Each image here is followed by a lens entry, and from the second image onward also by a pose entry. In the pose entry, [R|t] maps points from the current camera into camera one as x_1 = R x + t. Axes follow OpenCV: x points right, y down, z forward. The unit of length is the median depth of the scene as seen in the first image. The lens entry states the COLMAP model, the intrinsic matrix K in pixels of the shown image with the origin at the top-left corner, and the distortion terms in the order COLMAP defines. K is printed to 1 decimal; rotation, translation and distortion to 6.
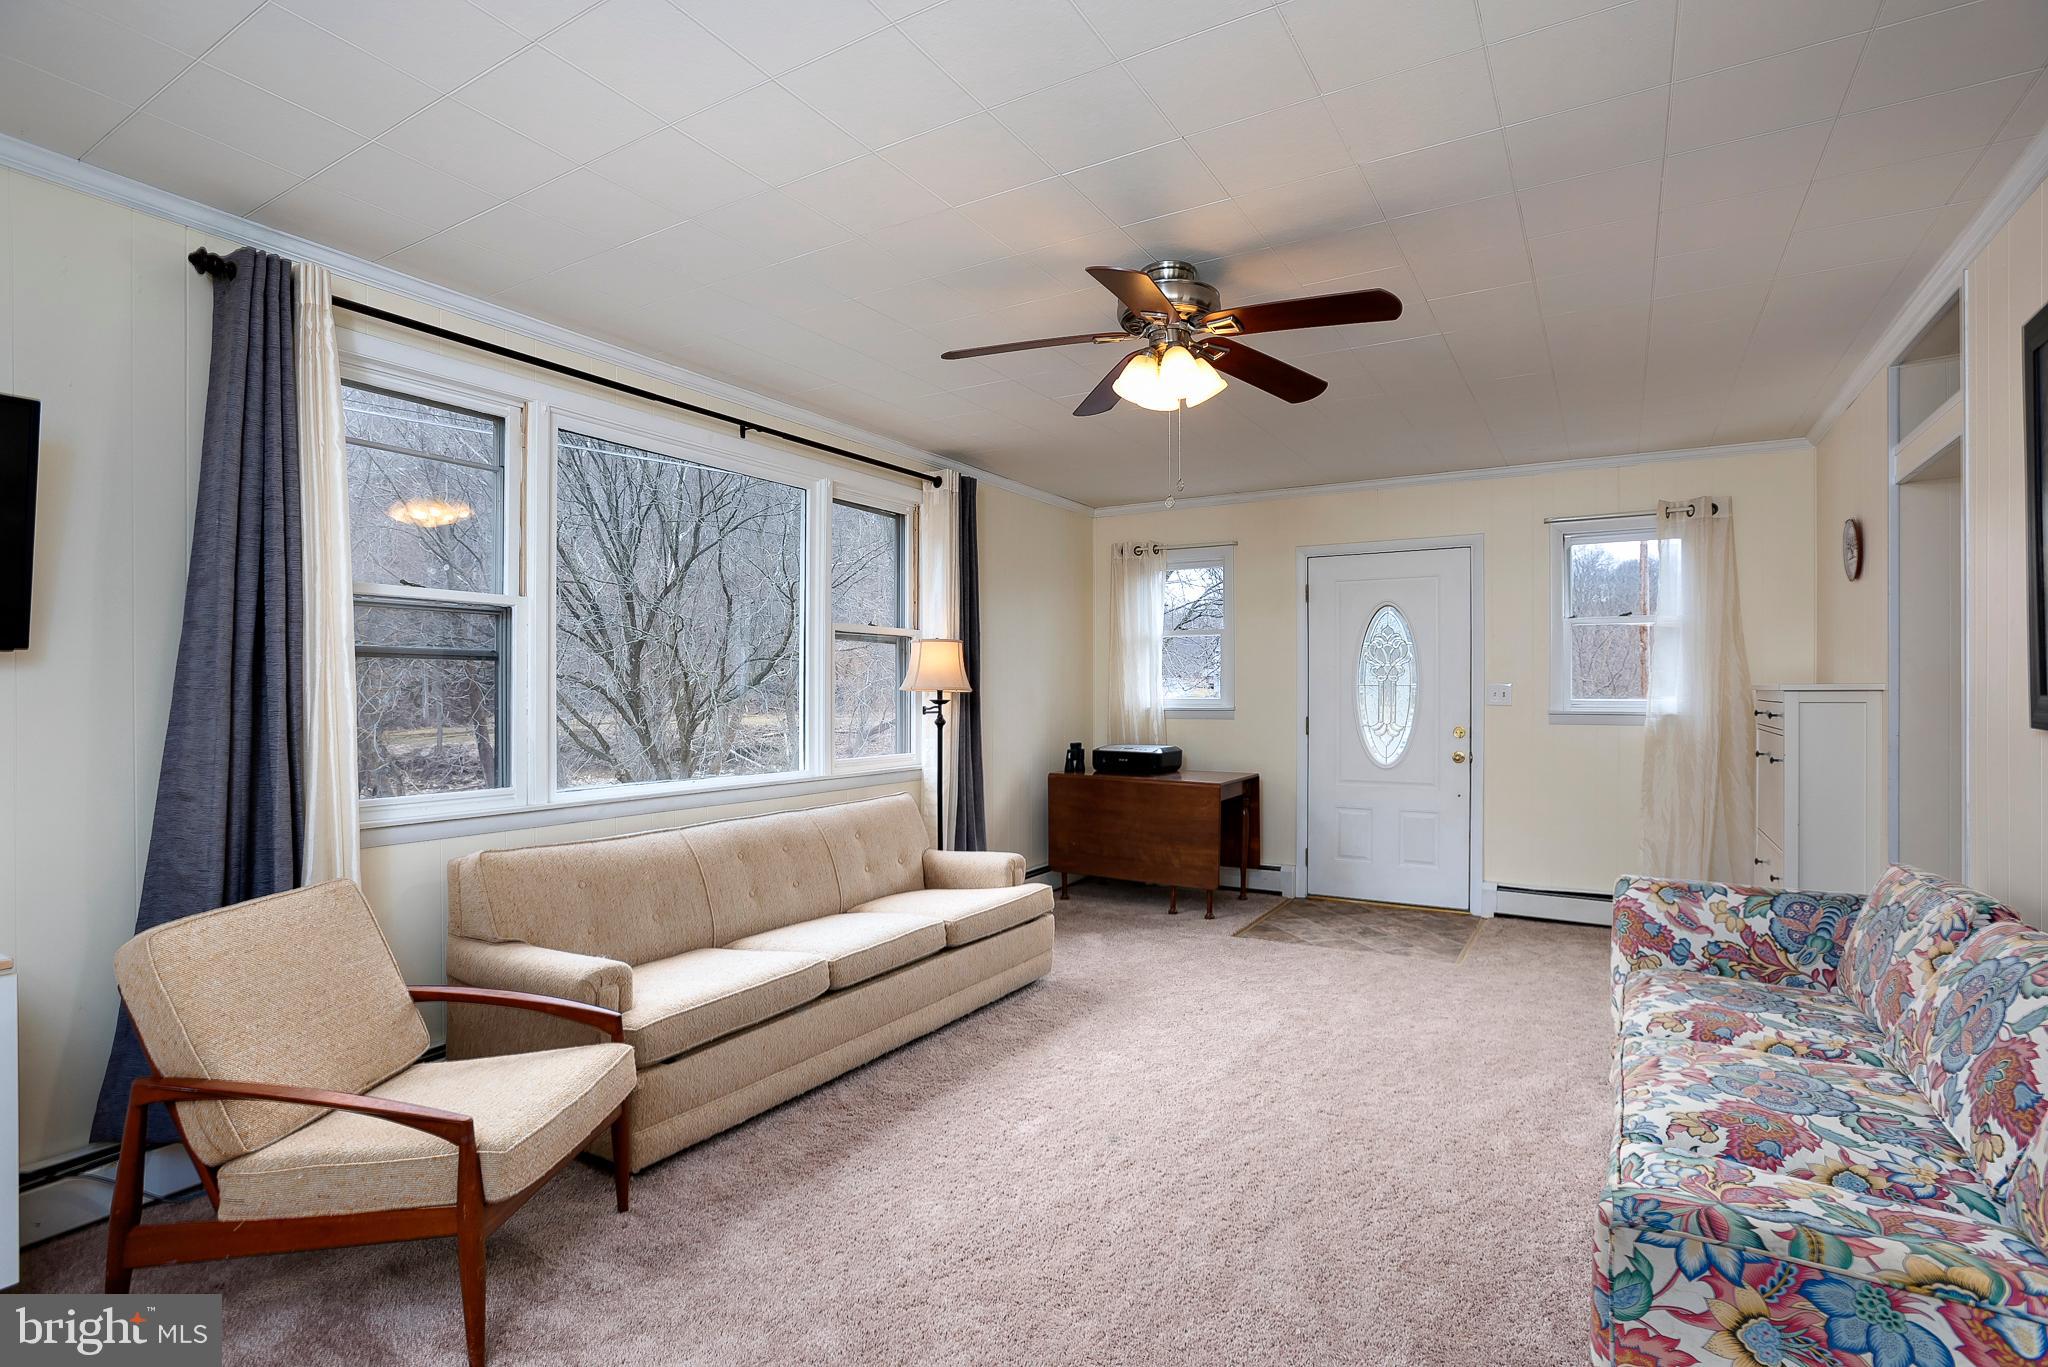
lens RADIAL K [[982.9, 0, 1040.2], [0, 982.9, 693.8], [0, 0, 1]] dist [-0.049135, 0.020405]
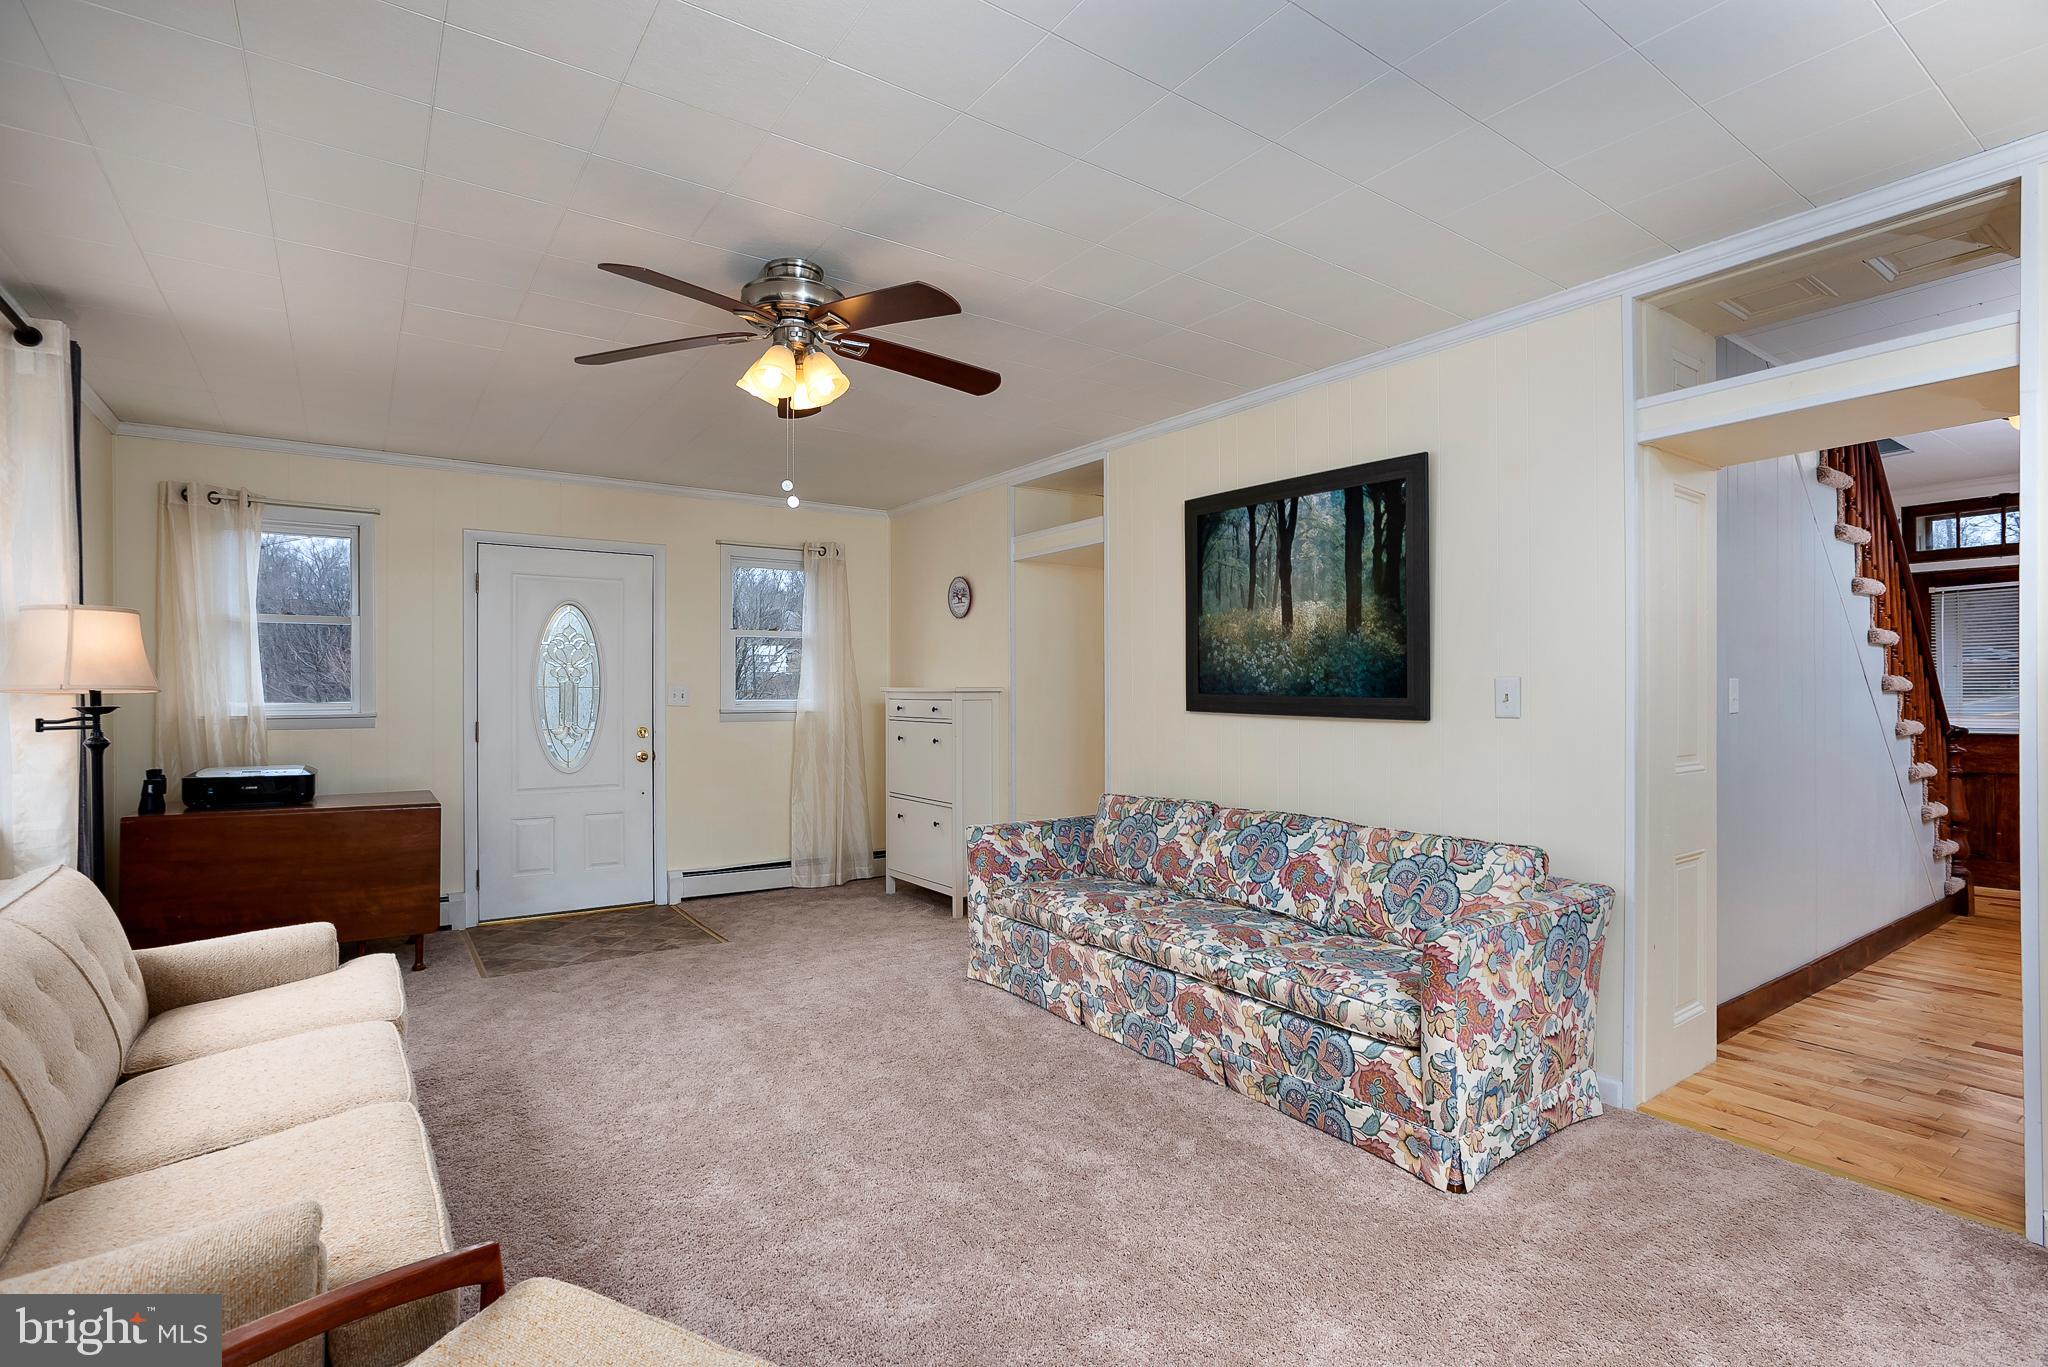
lens RADIAL K [[982.9, 0, 1040.2], [0, 982.9, 693.8], [0, 0, 1]] dist [-0.049135, 0.020405]
pose [[0.395202, -0.001987, 0.918592, -0.591976], [0.002977, 0.999995, 0.000882, -0.001471], [-0.918589, 0.002386, 0.395206, 0.329695]]
